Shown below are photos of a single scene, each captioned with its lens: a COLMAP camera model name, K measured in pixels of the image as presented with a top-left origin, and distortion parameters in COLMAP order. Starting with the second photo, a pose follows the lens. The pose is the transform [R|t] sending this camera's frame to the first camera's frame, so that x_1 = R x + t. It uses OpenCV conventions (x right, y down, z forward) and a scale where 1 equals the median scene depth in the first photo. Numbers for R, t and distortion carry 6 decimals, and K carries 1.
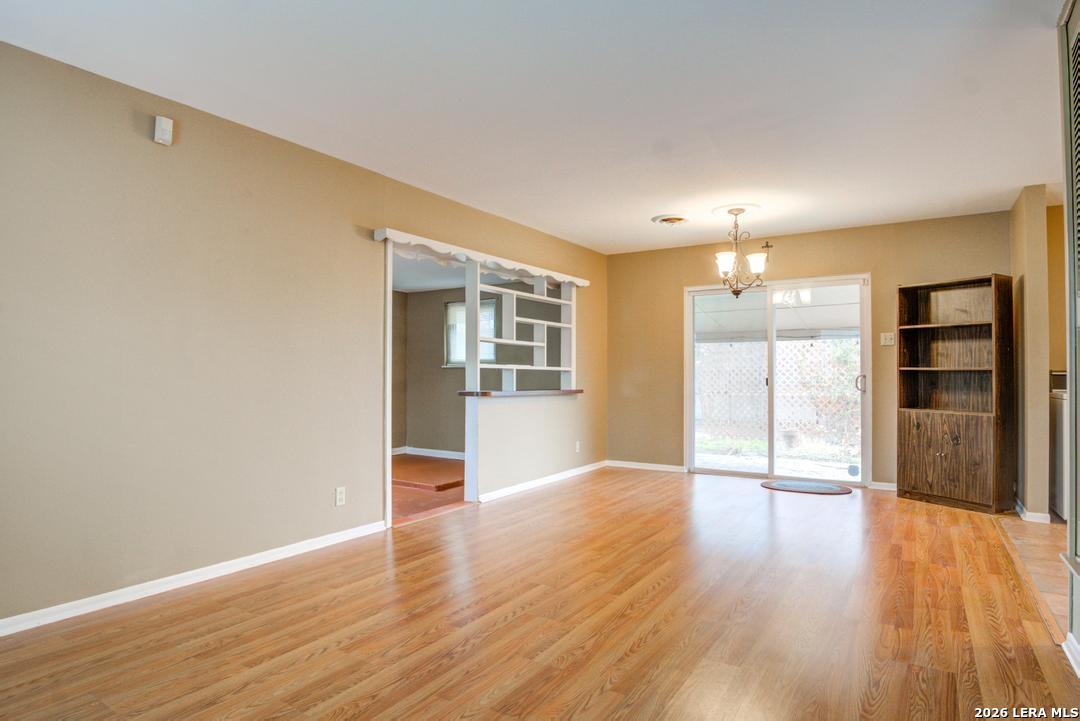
lens RADIAL K [[595.7, 0, 543.2], [0, 595.7, 357.3], [0, 0, 1]] dist [-0.046289, 0.000710]
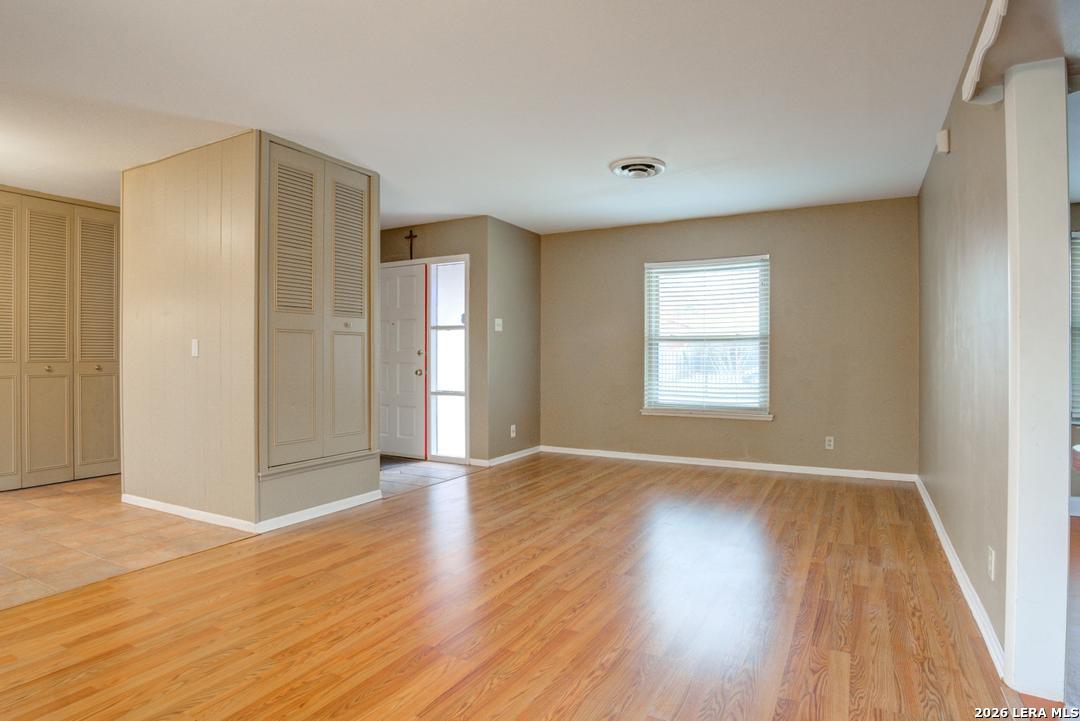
lens RADIAL K [[595.7, 0, 543.2], [0, 595.7, 357.3], [0, 0, 1]] dist [-0.046289, 0.000710]
pose [[-0.997084, -0.001410, -0.076301, 0.125481], [0.000256, 0.999762, -0.021820, 0.030129], [0.076314, -0.021776, -0.996846, 1.229282]]
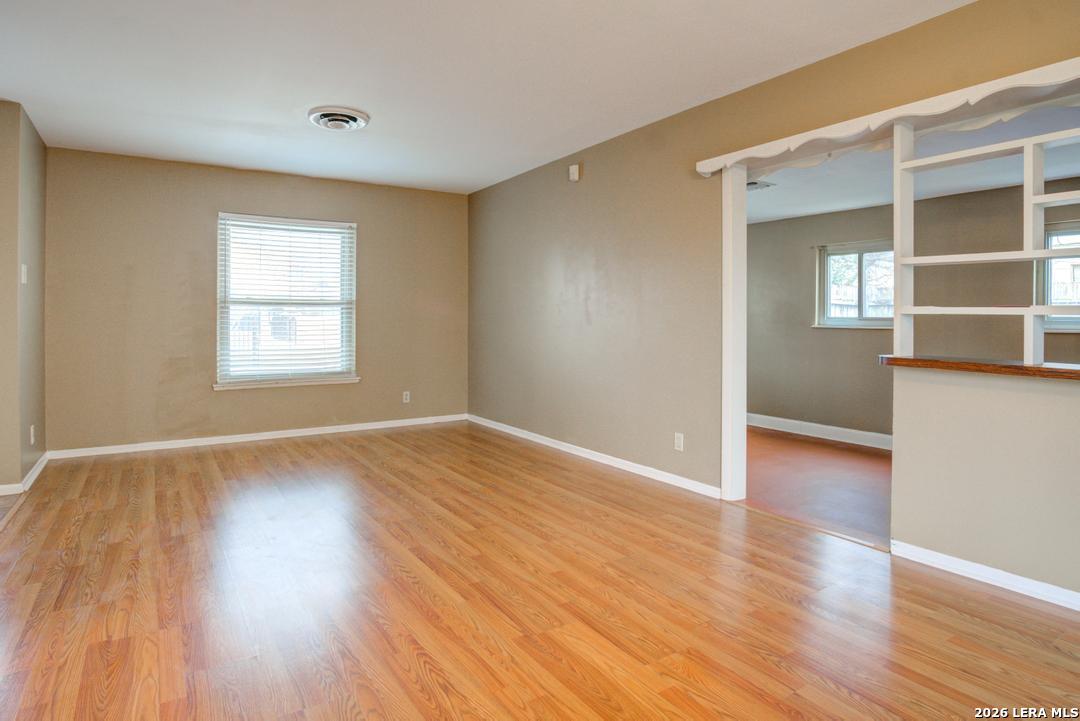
lens RADIAL K [[600.3, 0, 542.3], [0, 600.3, 329.2], [0, 0, 1]] dist [-0.043180, 0.001720]
pose [[-0.407122, 0.012574, -0.913287, 0.554139], [0.022877, 0.999732, 0.003566, 0.023771], [0.913087, -0.019441, -0.407300, 0.954945]]
